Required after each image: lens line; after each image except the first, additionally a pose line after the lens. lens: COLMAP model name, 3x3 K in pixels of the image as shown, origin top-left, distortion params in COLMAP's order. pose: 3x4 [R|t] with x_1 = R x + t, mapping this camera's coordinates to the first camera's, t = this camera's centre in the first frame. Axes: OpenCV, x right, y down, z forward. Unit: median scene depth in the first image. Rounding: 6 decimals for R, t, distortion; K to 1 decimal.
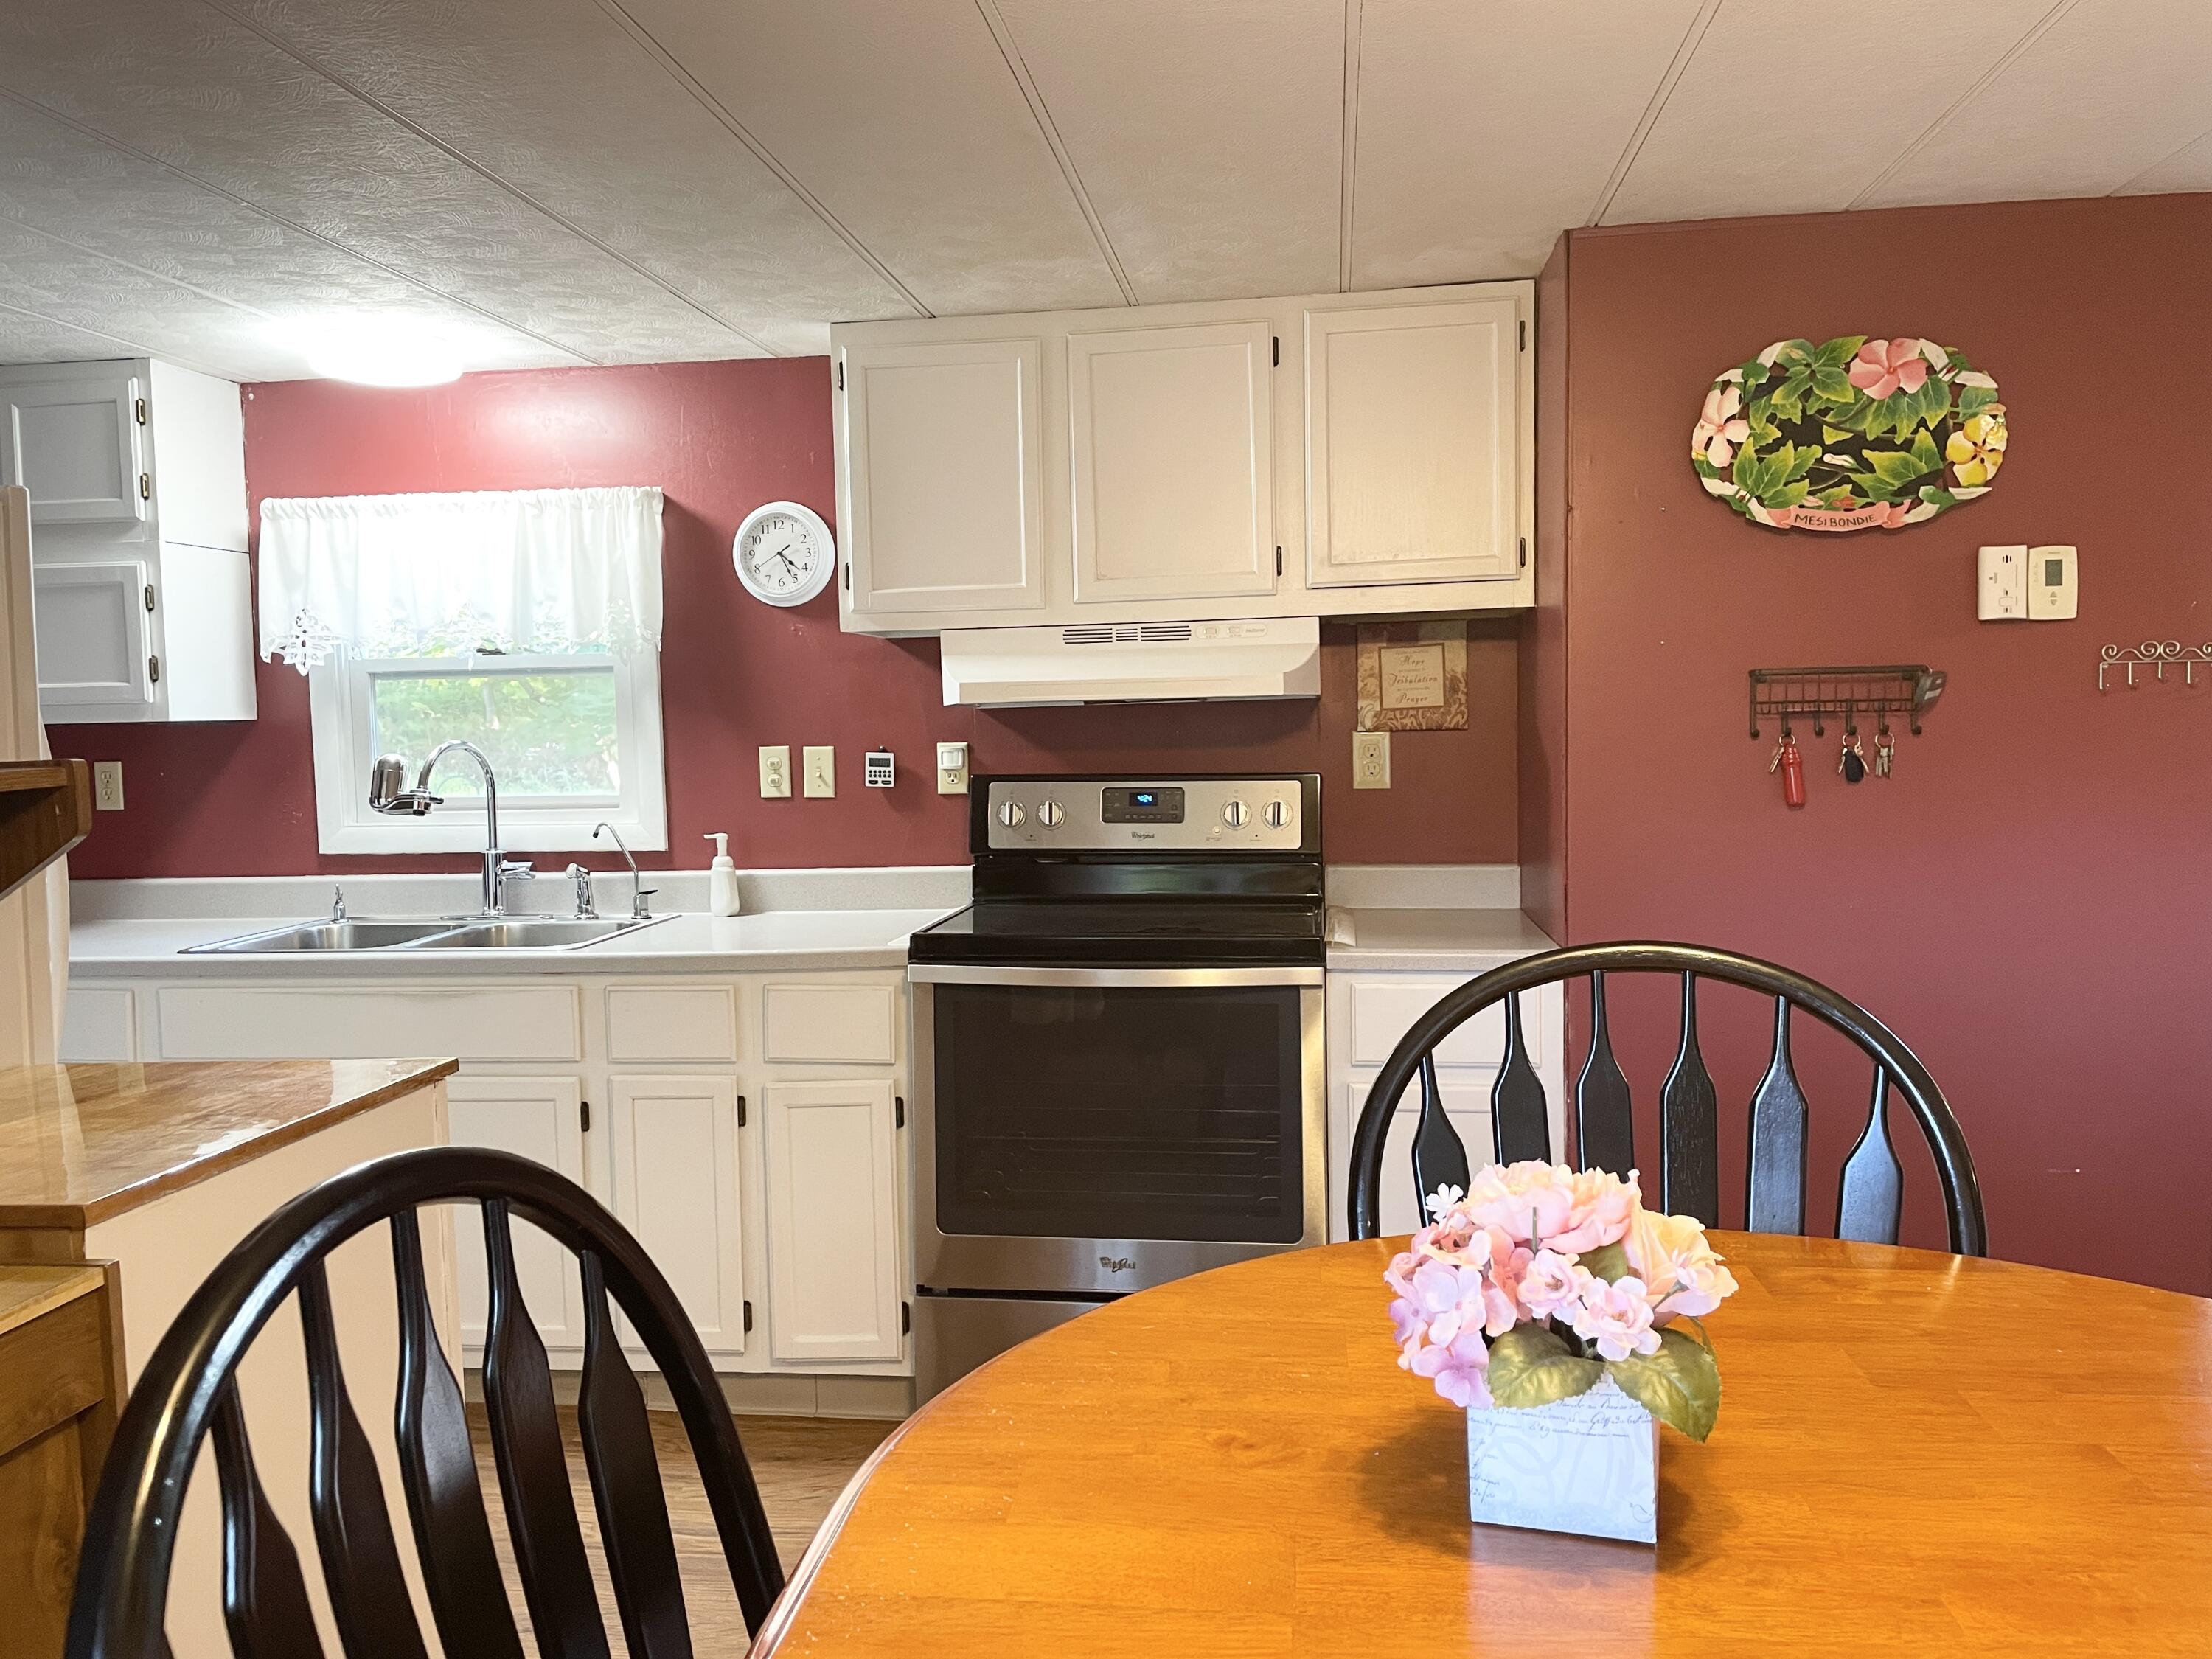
lens RADIAL K [[1686.1, 0, 1106.0], [0, 1686.1, 829.5], [0, 0, 1]] dist [0.097267, -0.137051]
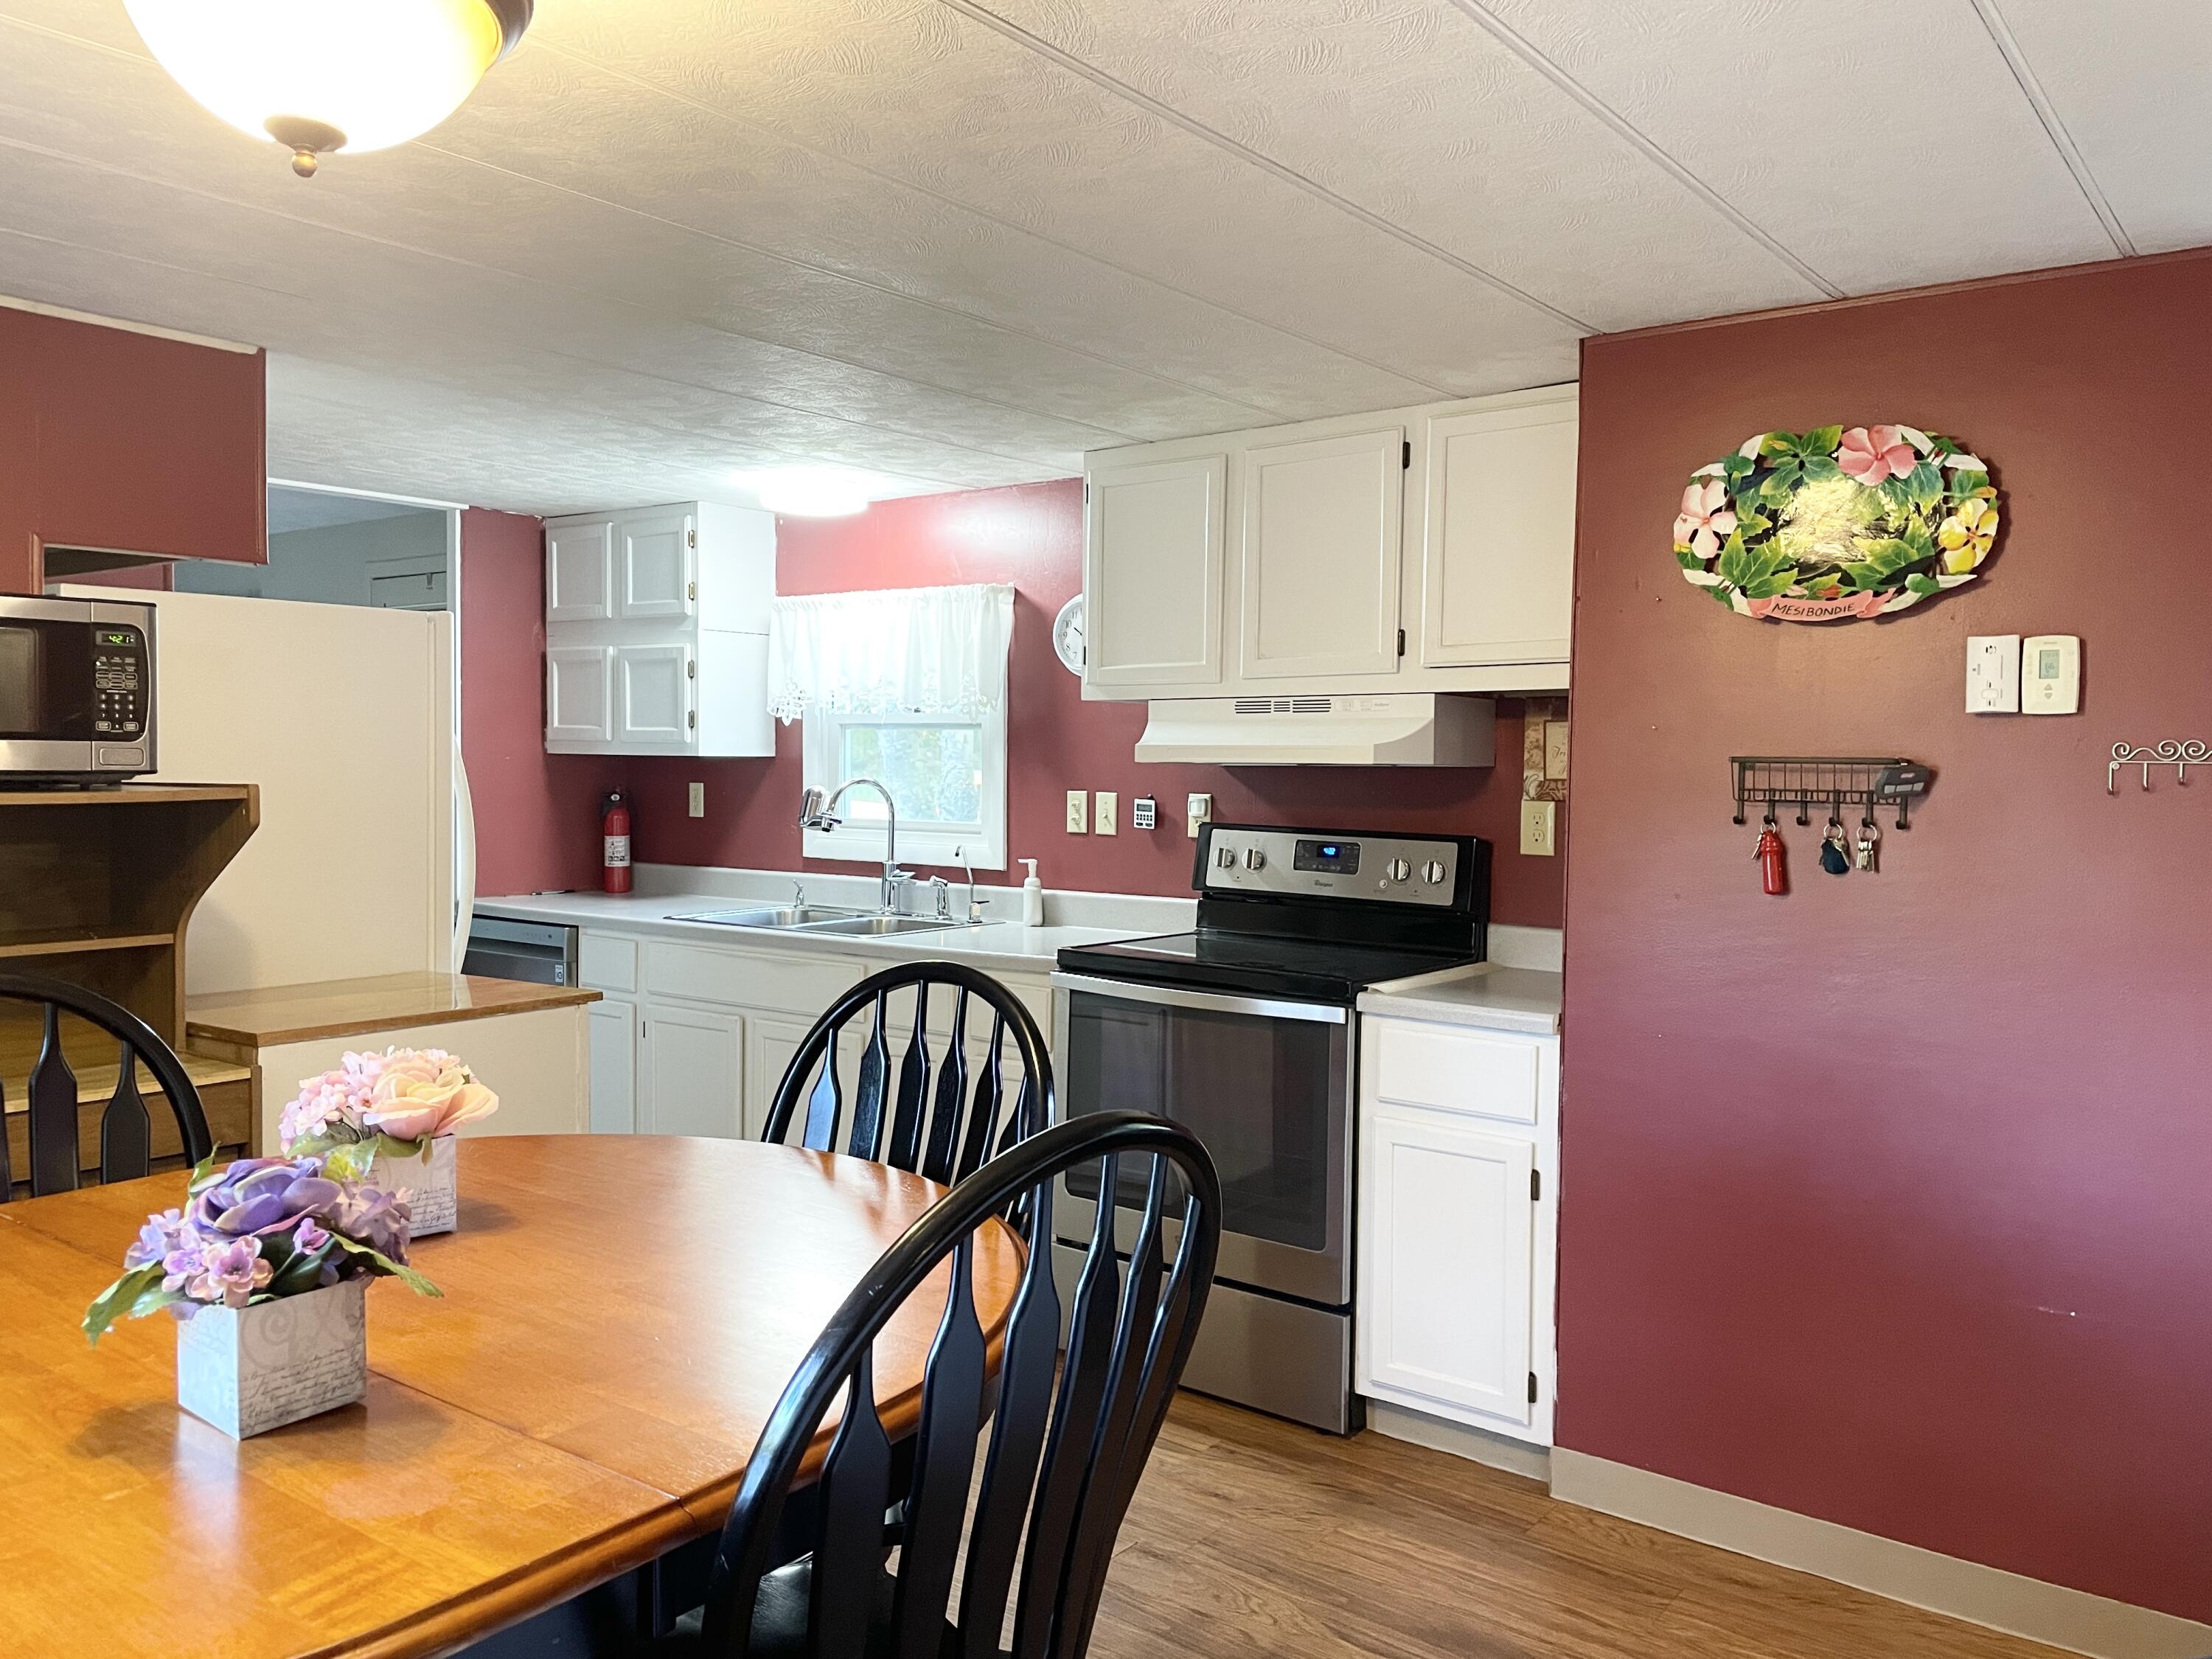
lens RADIAL K [[1686.1, 0, 1106.0], [0, 1686.1, 829.5], [0, 0, 1]] dist [0.097267, -0.137051]
pose [[0.865695, 0.053583, -0.497695, 0.557070], [-0.064776, 0.997886, -0.005238, -0.021094], [0.496363, 0.036773, 0.867336, -0.058106]]
